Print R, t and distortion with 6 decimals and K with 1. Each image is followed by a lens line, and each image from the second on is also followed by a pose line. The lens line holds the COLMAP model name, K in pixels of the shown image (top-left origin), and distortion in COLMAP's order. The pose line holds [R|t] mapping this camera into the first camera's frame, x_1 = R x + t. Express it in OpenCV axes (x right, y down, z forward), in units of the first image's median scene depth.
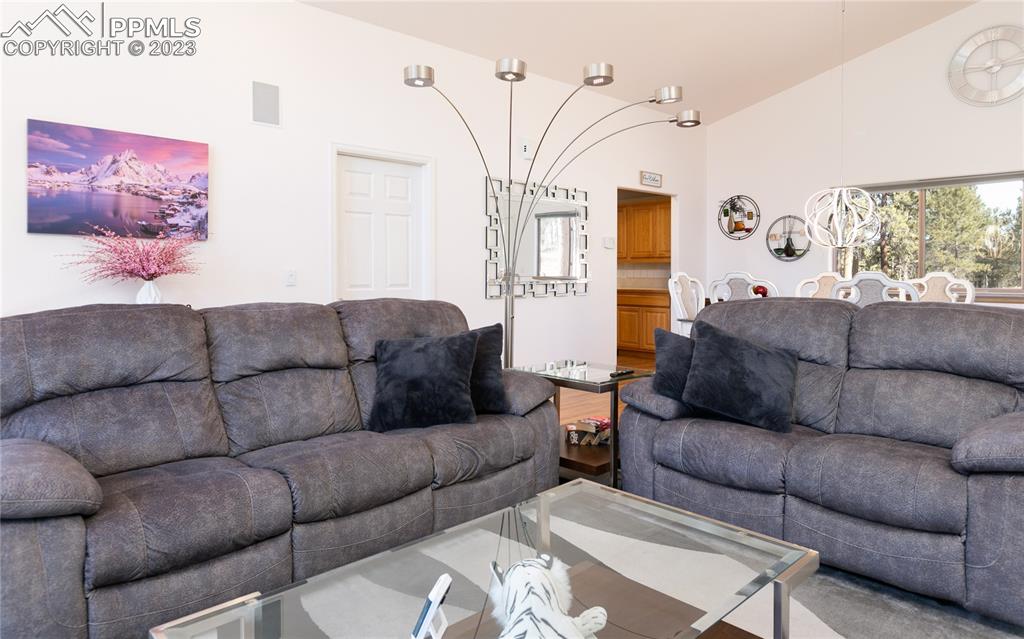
lens RADIAL K [[645.6, 0, 525.6], [0, 645.6, 282.4], [0, 0, 1]] dist [0.002790, 0.000445]
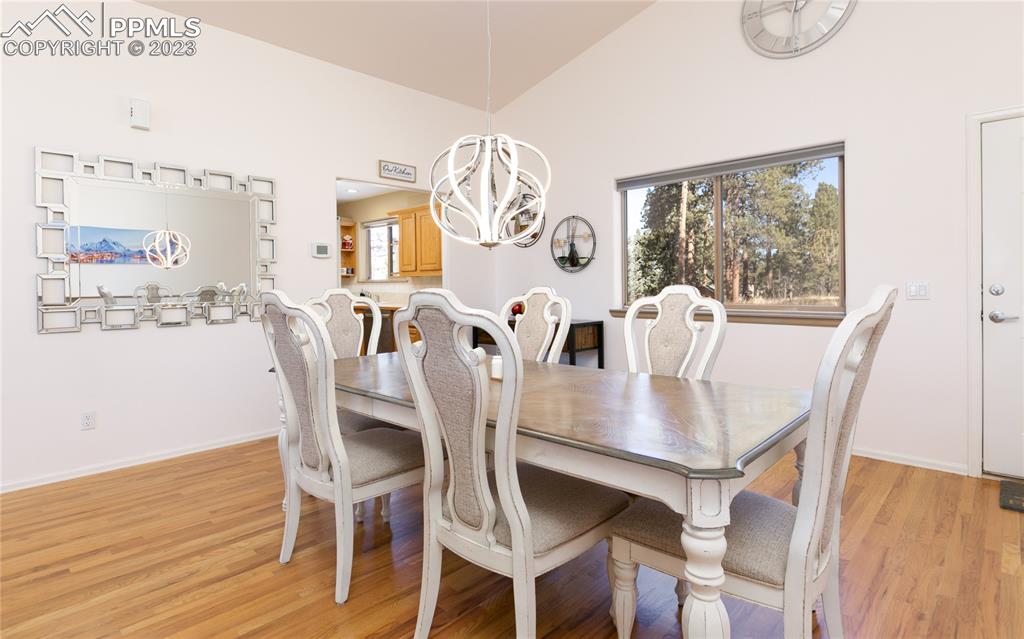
lens RADIAL K [[528.8, 0, 520.9], [0, 528.8, 312.7], [0, 0, 1]] dist [-0.007171, 0.001466]
pose [[0.998415, -0.018184, 0.053267, 0.300146], [0.016189, 0.999160, 0.037653, -0.007631], [-0.053907, -0.036731, 0.997870, 0.327437]]
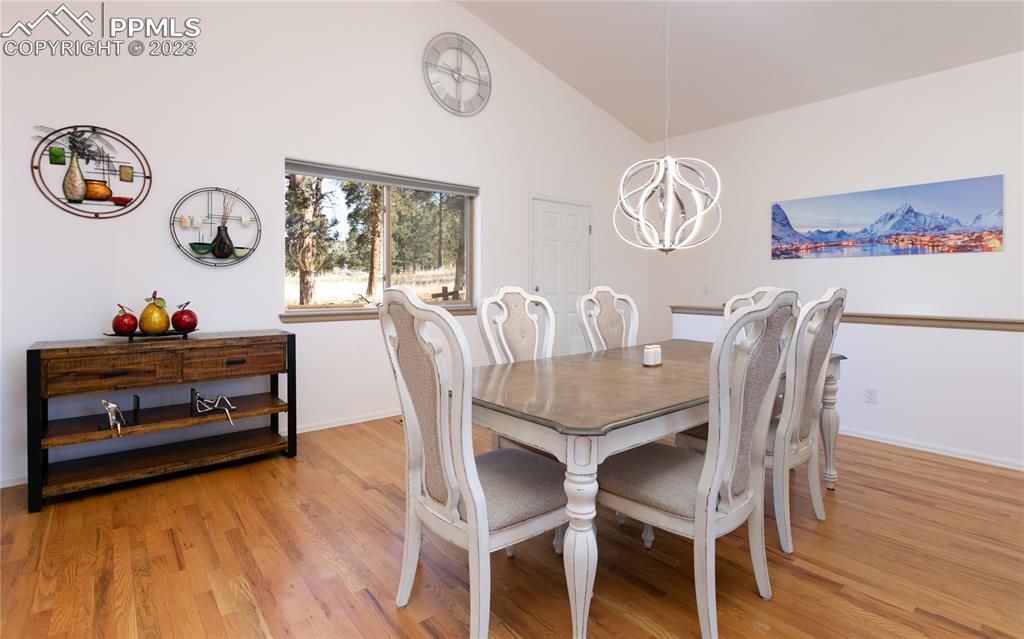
lens RADIAL K [[493.2, 0, 518.0], [0, 493.2, 309.9], [0, 0, 1]] dist [-0.000414, -0.000654]
pose [[0.077315, -0.054400, 0.995521, -0.022227], [0.013060, 0.998480, 0.053548, -0.013245], [-0.996921, 0.008861, 0.077908, 0.683341]]
